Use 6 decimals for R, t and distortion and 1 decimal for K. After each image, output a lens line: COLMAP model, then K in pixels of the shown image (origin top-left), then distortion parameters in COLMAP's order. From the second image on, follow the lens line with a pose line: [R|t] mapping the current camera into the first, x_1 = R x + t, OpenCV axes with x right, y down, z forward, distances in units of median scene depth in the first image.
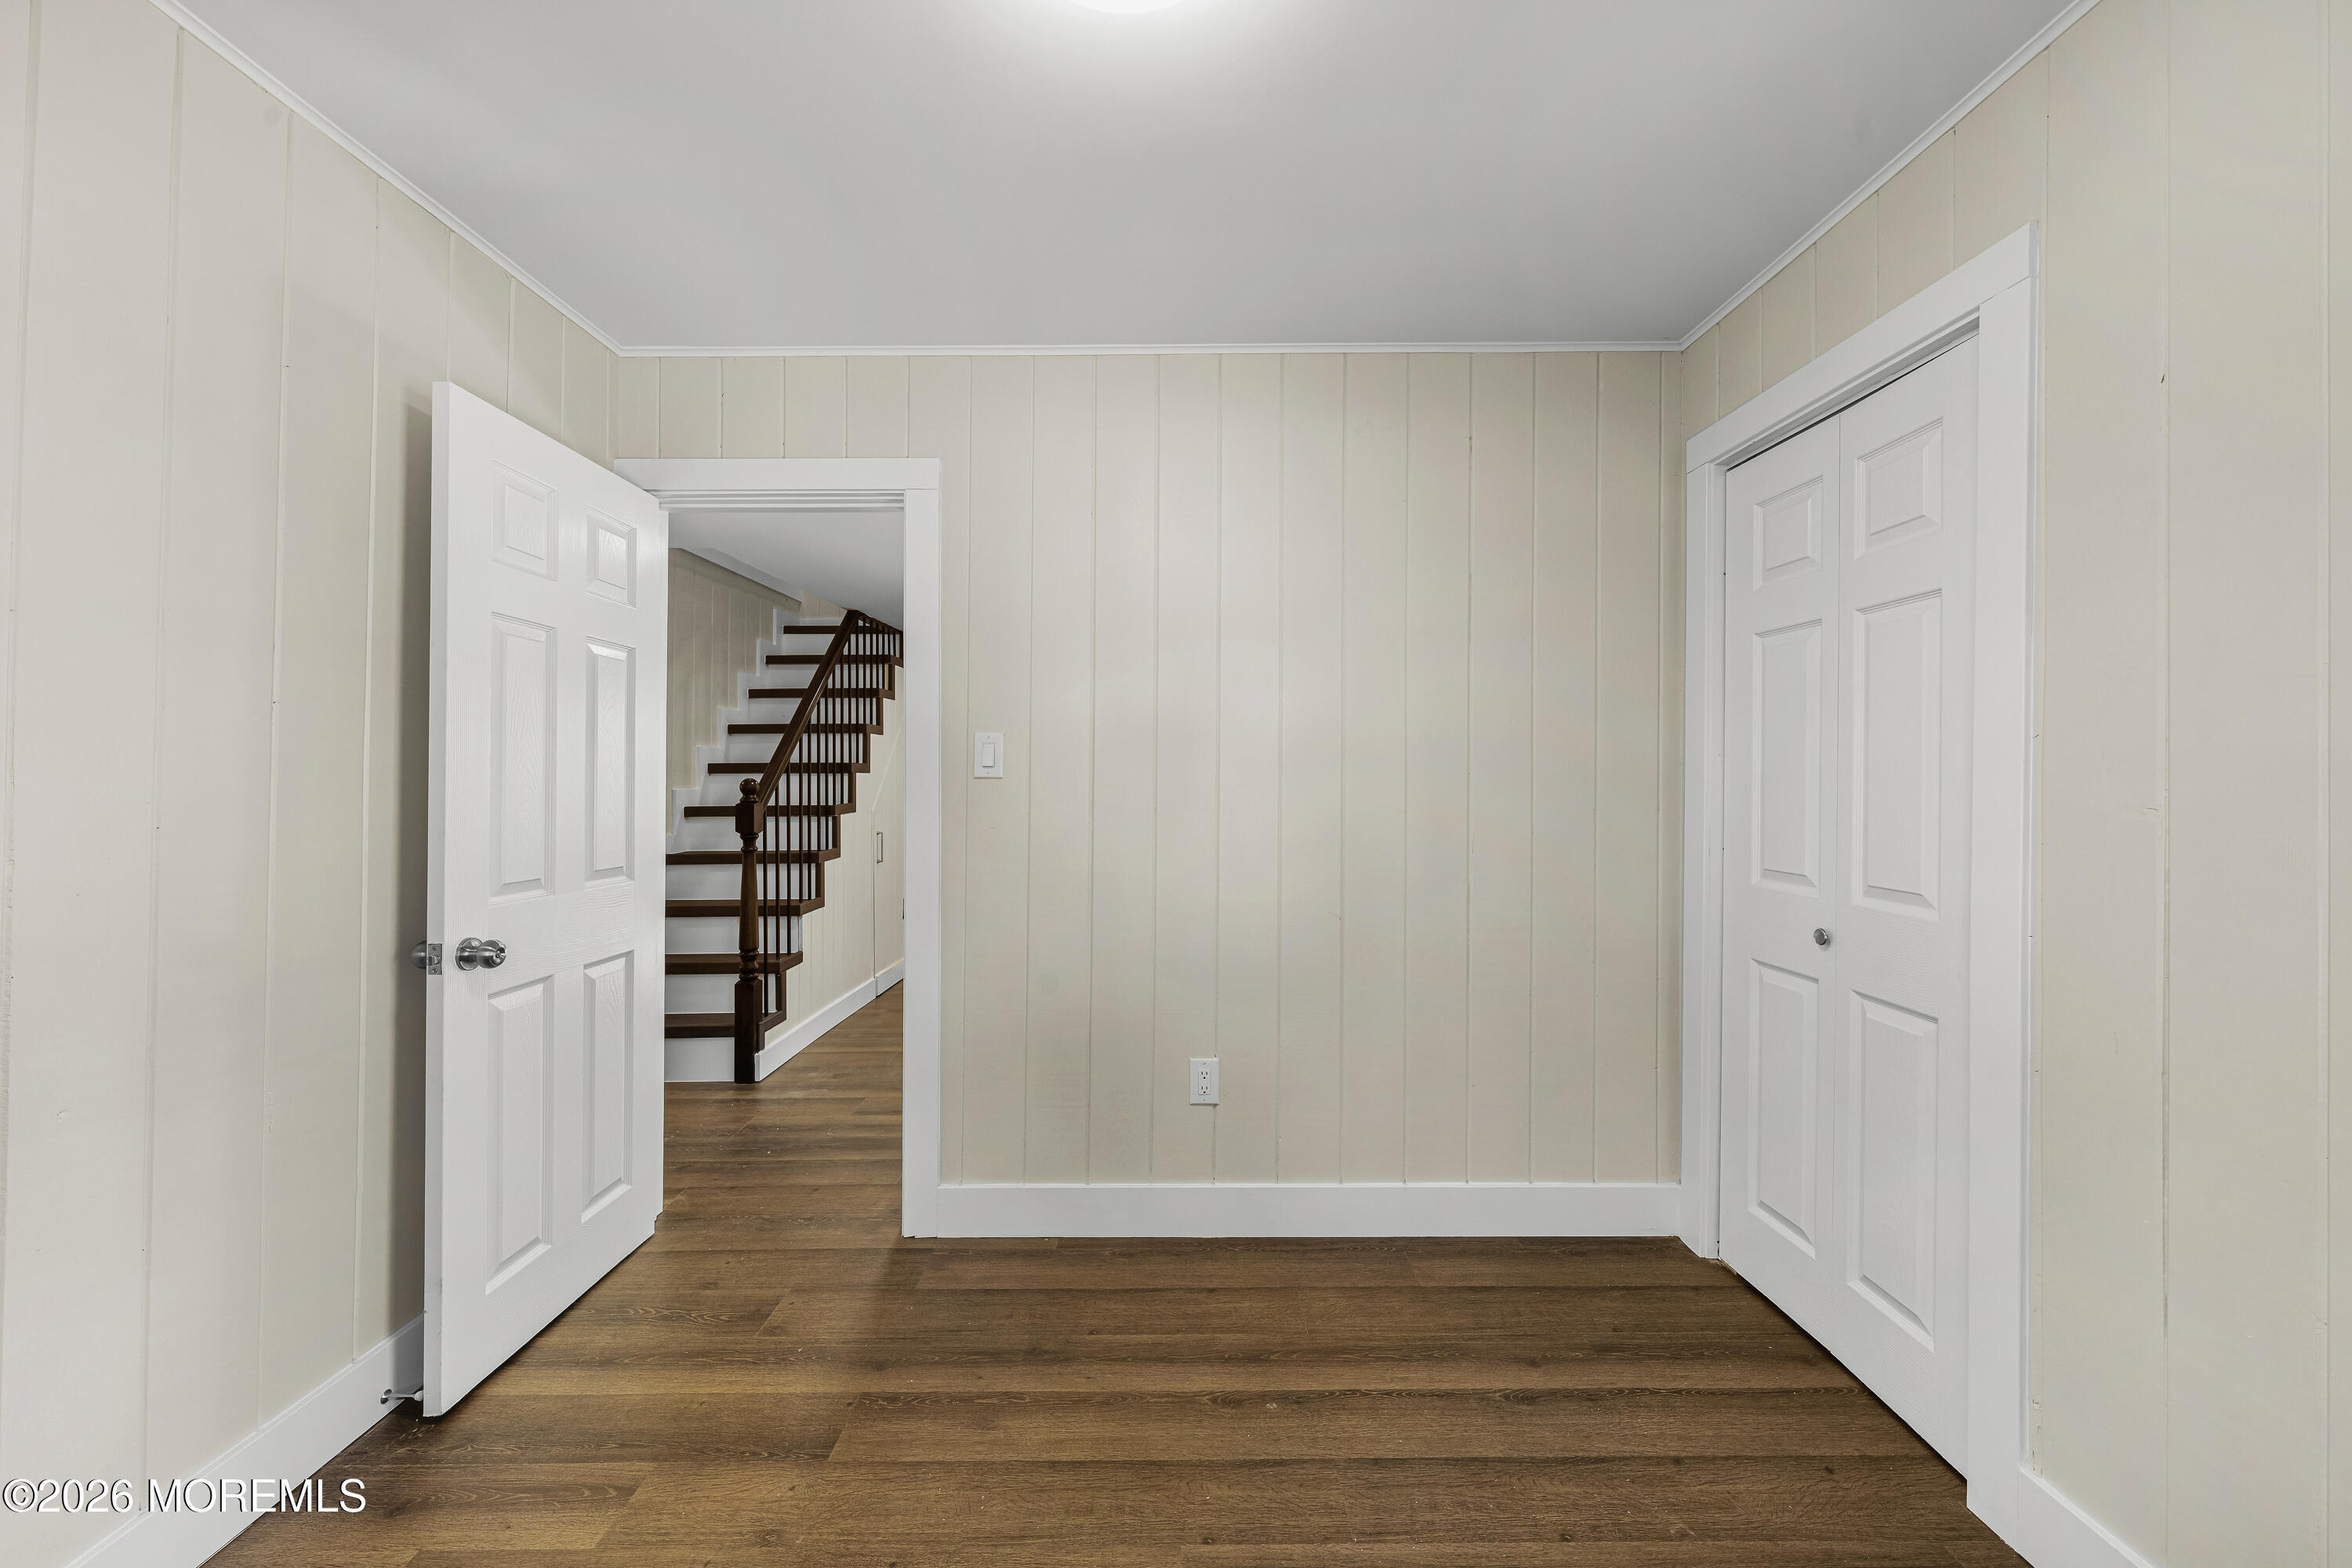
lens RADIAL K [[925.5, 0, 1176.0], [0, 925.5, 784.0], [0, 0, 1]] dist [-0.001625, -0.000158]
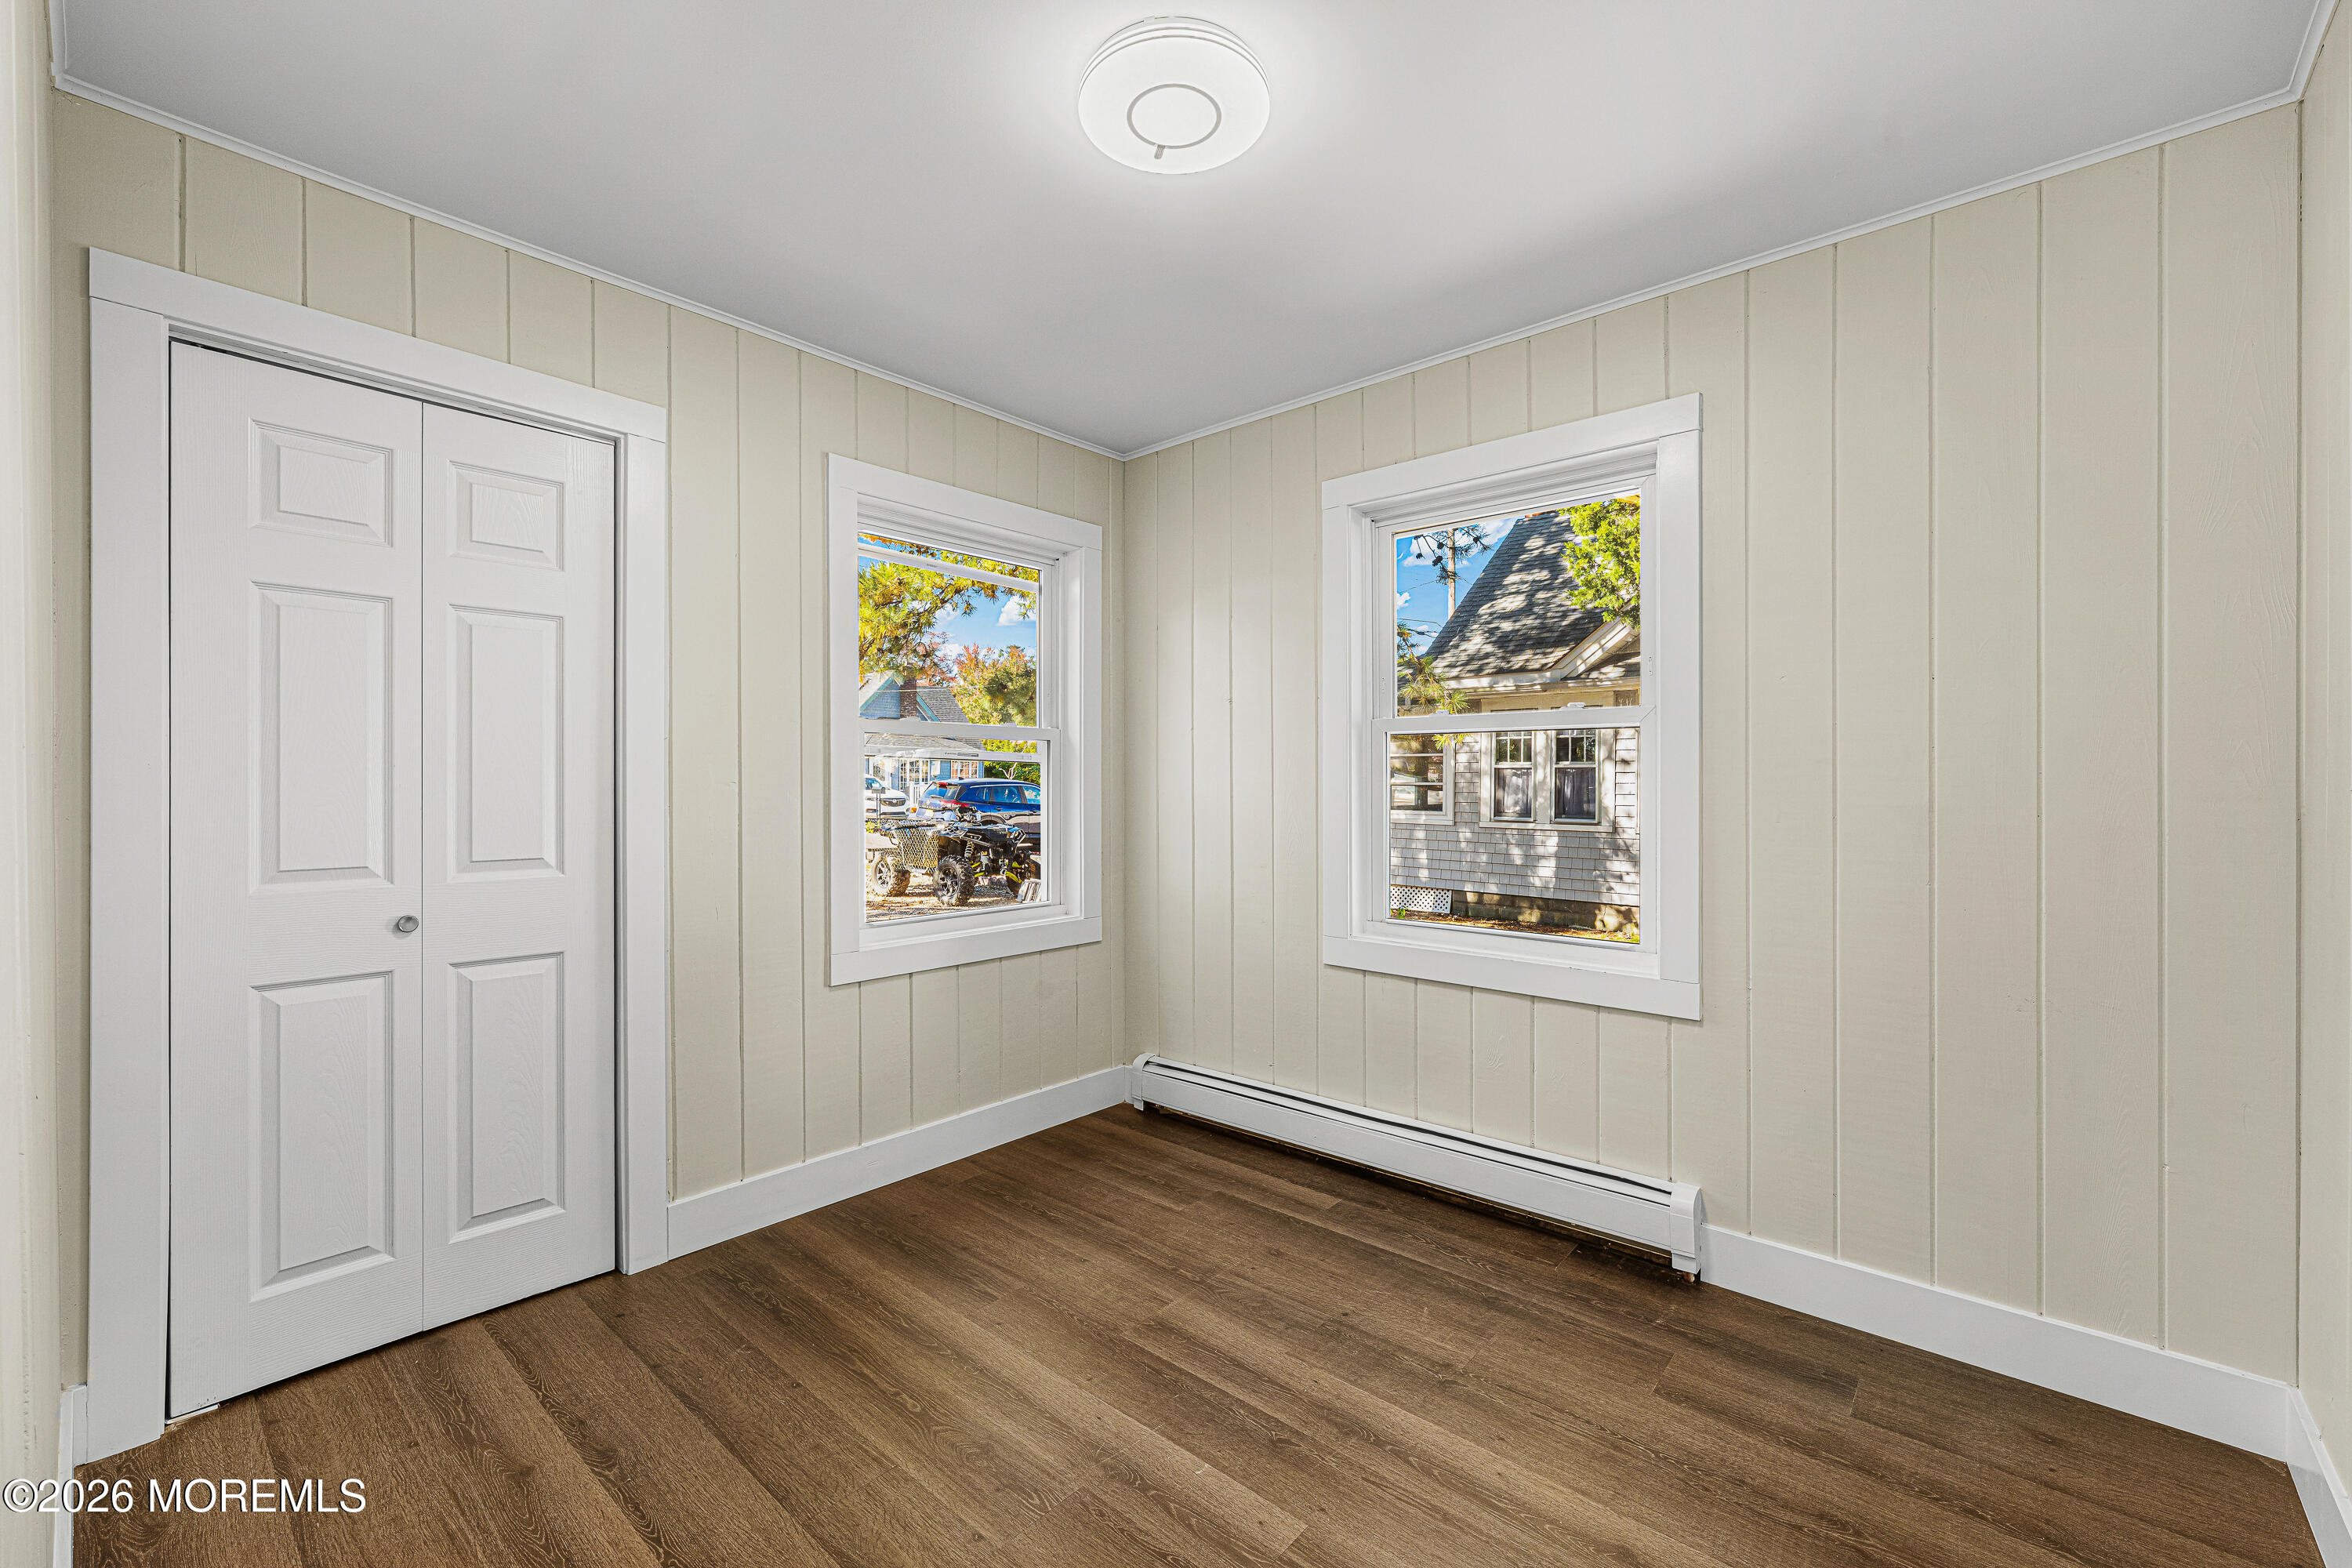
lens RADIAL K [[990.2, 0, 1170.5], [0, 990.2, 766.6], [0, 0, 1]] dist [0.003927, 0.000126]
pose [[-0.750102, 0.011547, 0.661221, -0.659636], [0.006974, 0.999930, -0.009551, 0.013561], [-0.661285, -0.002553, -0.750130, 1.332791]]
